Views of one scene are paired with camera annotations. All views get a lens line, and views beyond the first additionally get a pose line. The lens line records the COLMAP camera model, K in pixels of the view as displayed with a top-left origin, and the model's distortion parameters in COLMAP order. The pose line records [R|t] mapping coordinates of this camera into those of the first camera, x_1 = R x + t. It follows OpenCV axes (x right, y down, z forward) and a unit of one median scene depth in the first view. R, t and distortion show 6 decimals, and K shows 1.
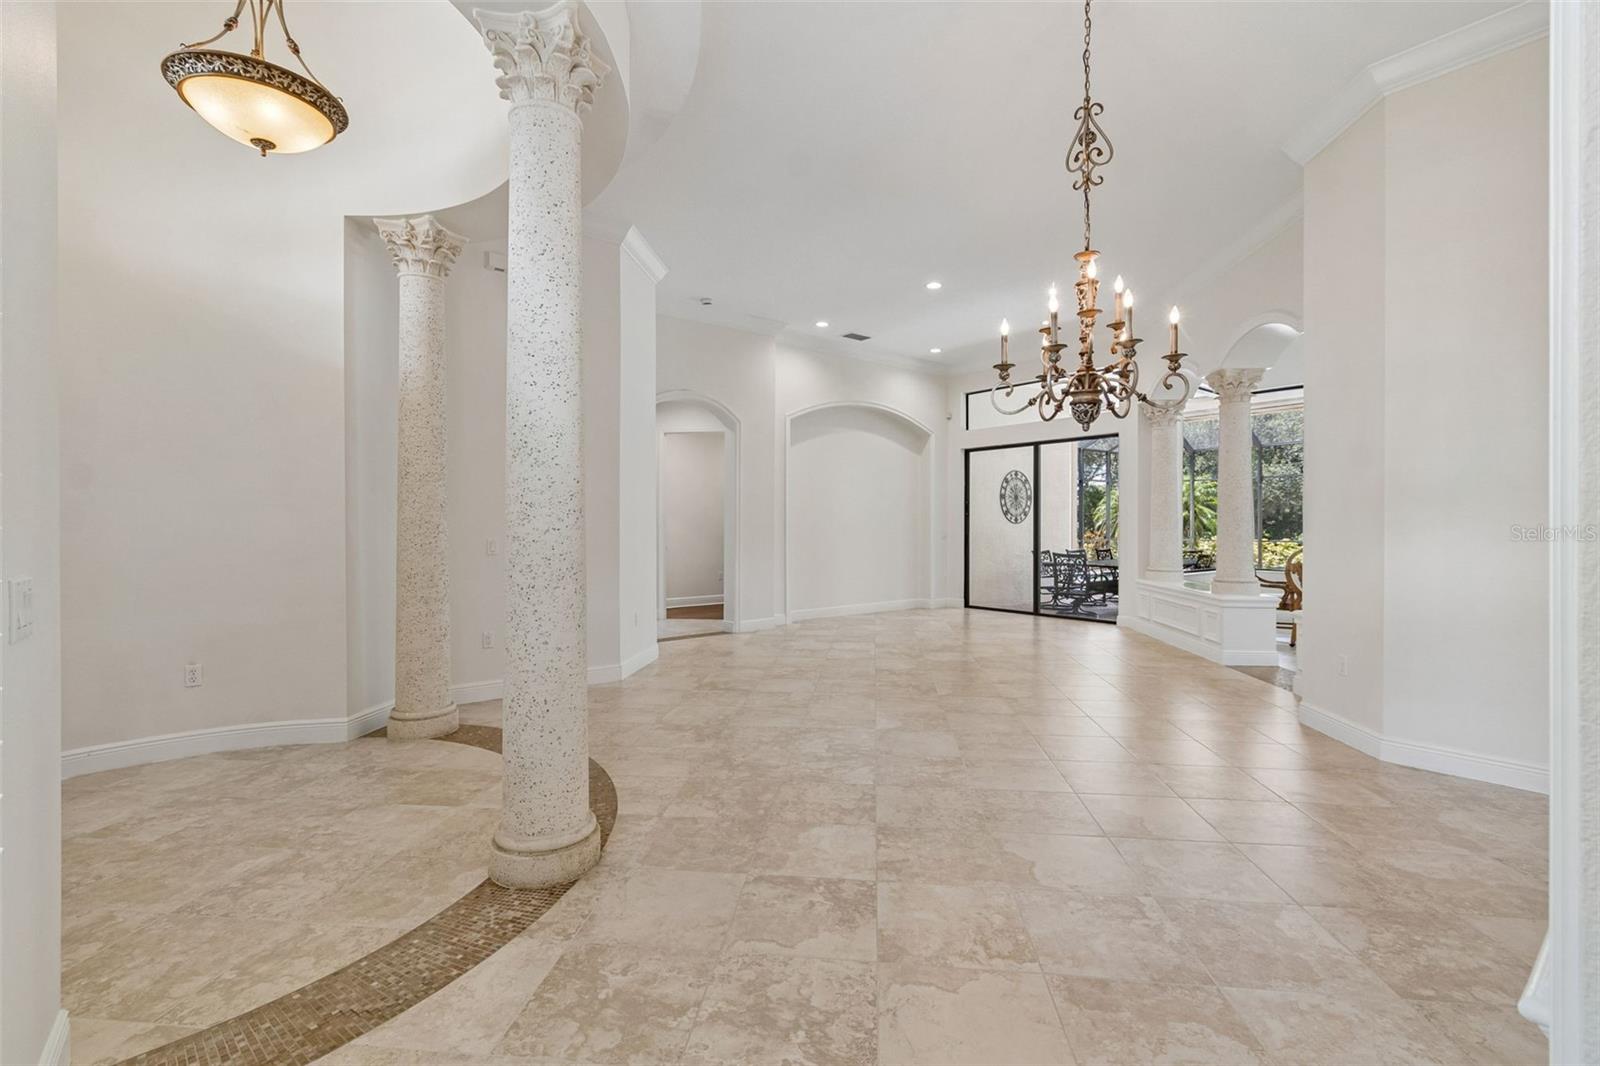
lens RADIAL K [[713.8, 0, 788.9], [0, 713.8, 530.3], [0, 0, 1]] dist [0.001764, -0.000659]
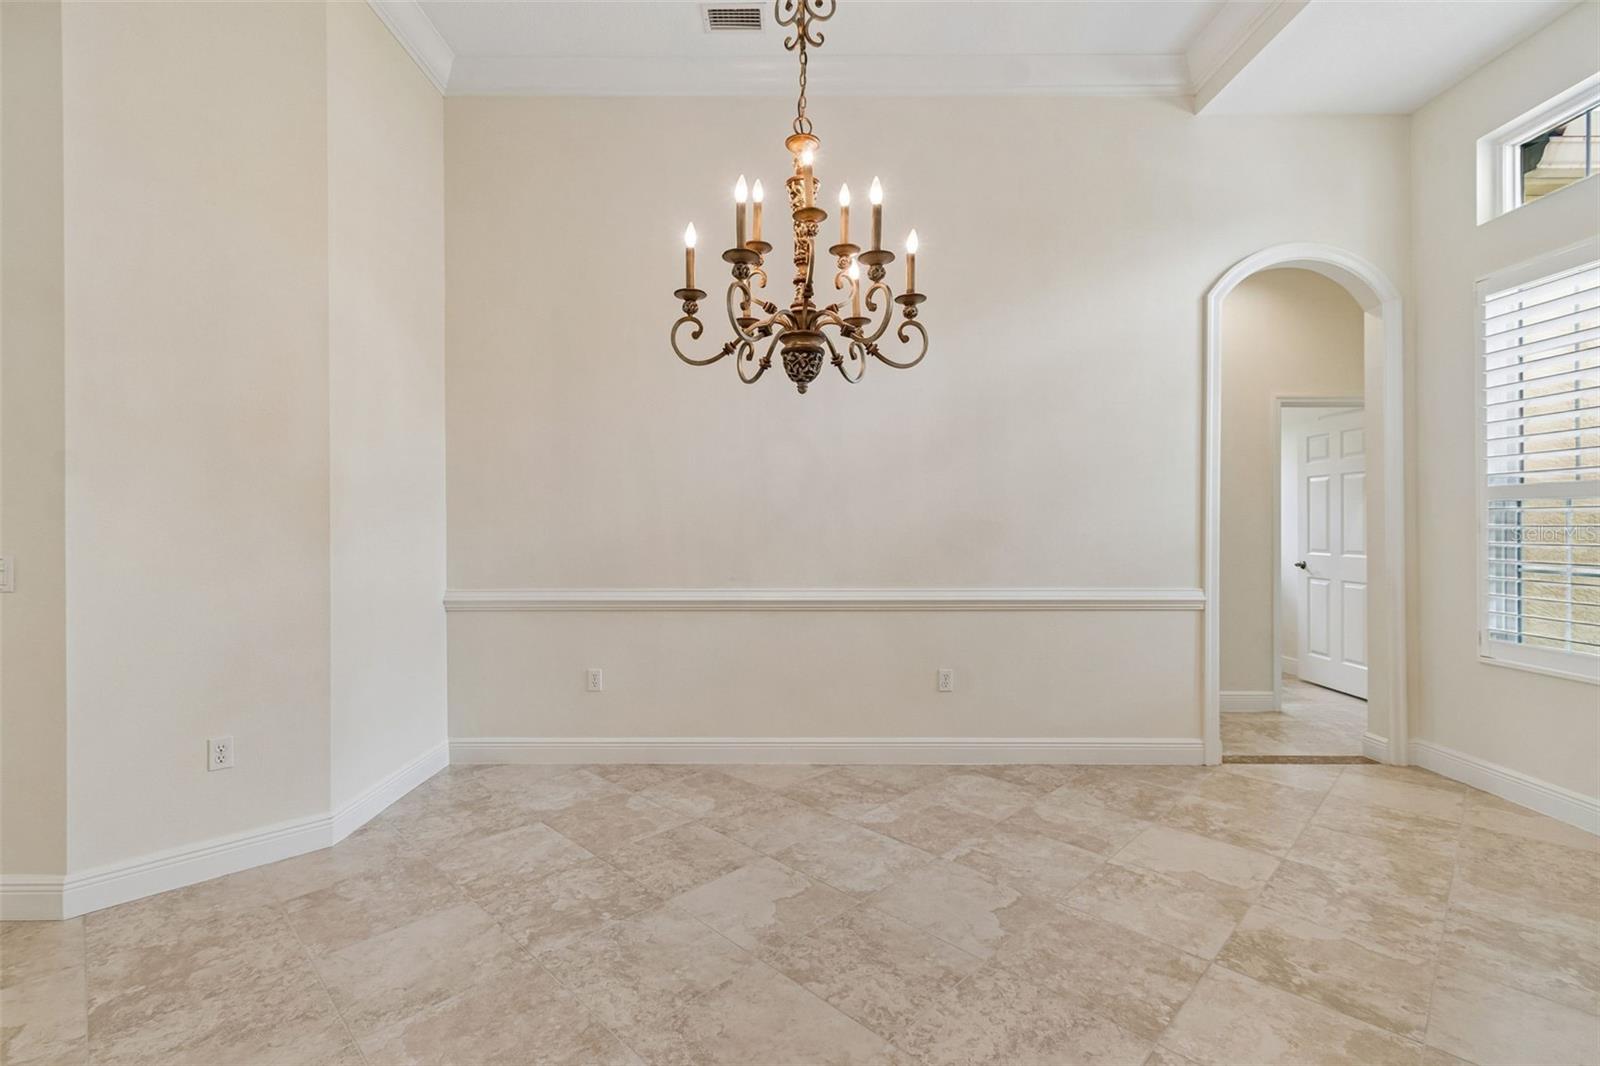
lens RADIAL K [[722.3, 0, 795.2], [0, 722.3, 518.8], [0, 0, 1]] dist [0.000780, -0.000806]
pose [[-0.789607, 0.004985, 0.613593, -0.009345], [0.007059, 0.999975, 0.000959, -0.016972], [-0.613573, 0.005088, -0.789622, 1.856028]]
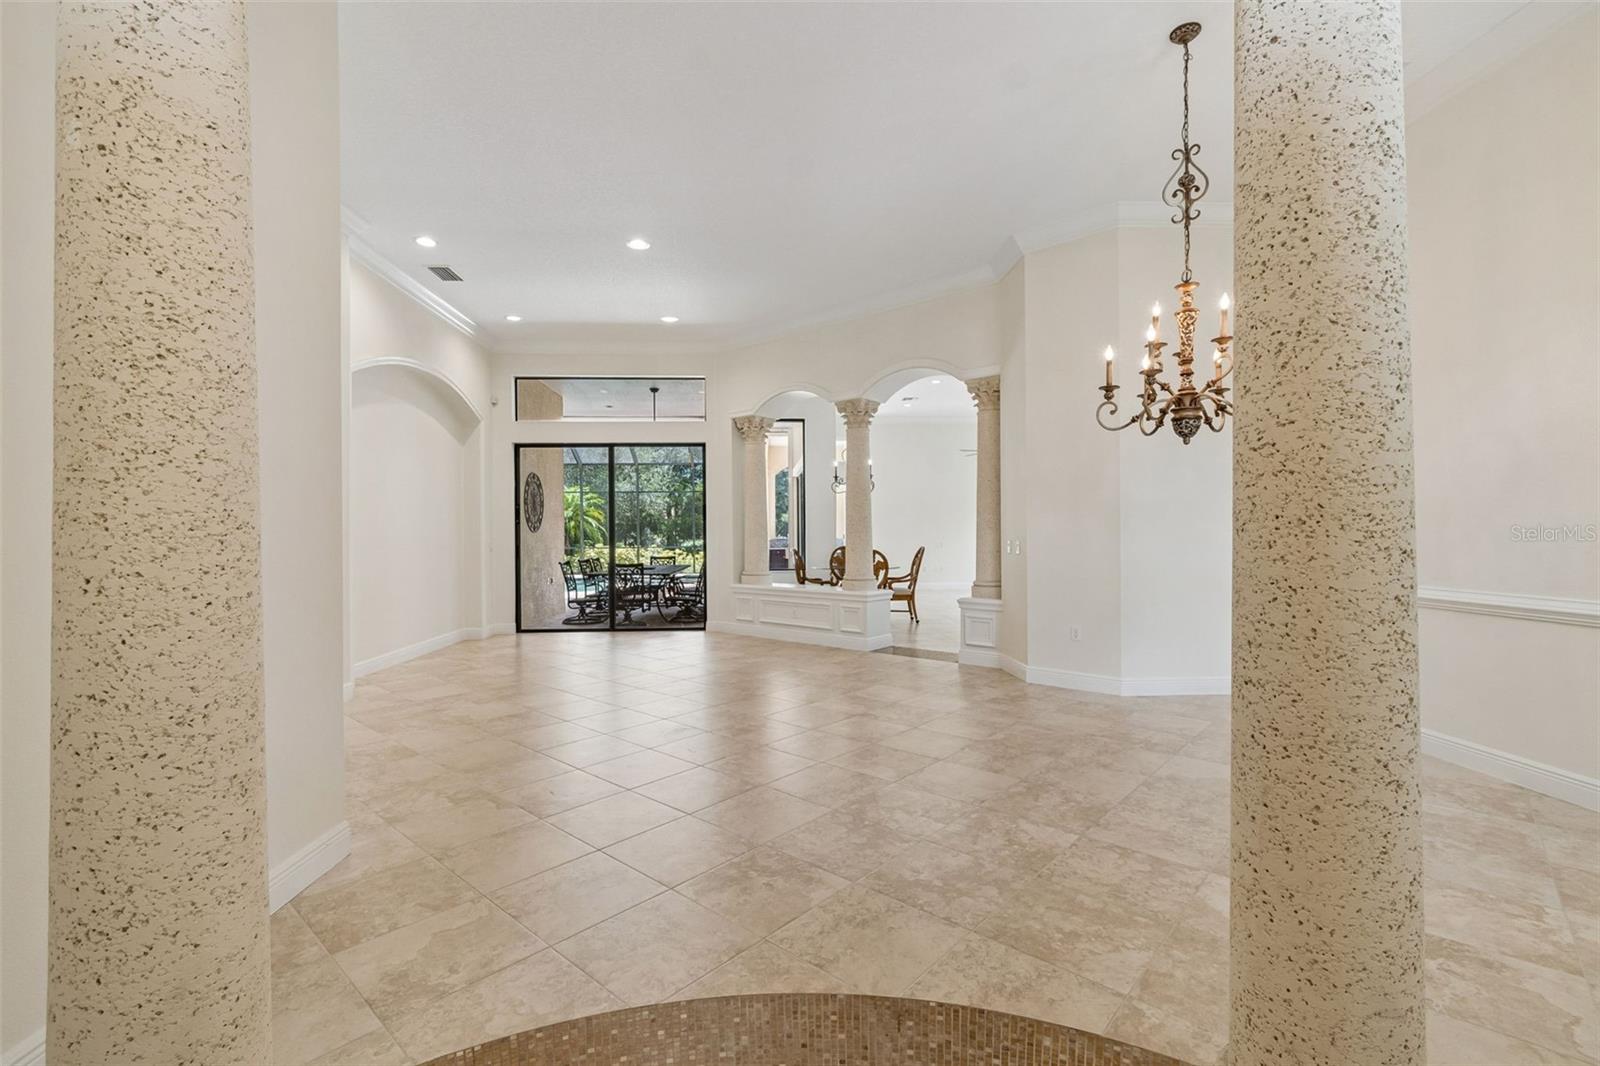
lens RADIAL K [[713.8, 0, 788.9], [0, 713.8, 530.3], [0, 0, 1]] dist [0.001764, -0.000659]
pose [[0.578073, -0.002860, 0.815980, -1.004088], [0.014415, 0.999874, -0.006708, -0.006549], [-0.815858, 0.015640, 0.578041, 1.027420]]
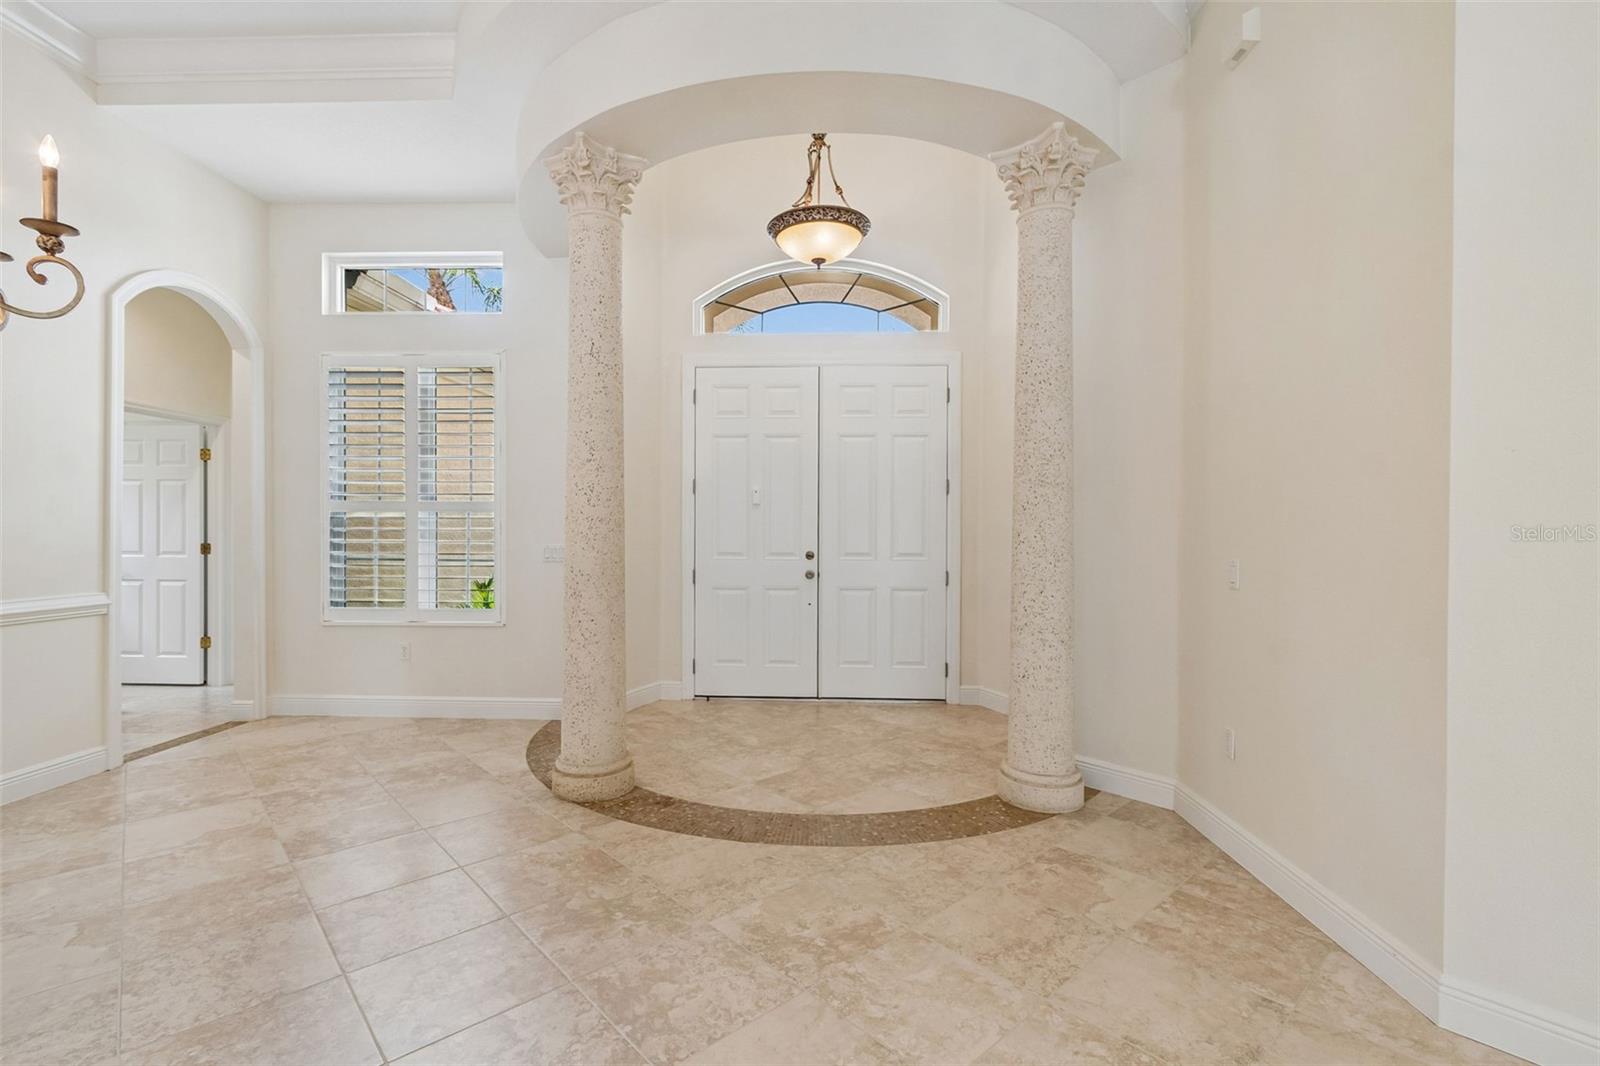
lens RADIAL K [[713.8, 0, 788.9], [0, 713.8, 530.3], [0, 0, 1]] dist [0.001764, -0.000659]
pose [[-0.651183, -0.001401, -0.758919, 0.429012], [-0.012517, 0.999882, 0.008894, -0.022012], [0.758817, 0.015291, -0.651124, 2.154181]]
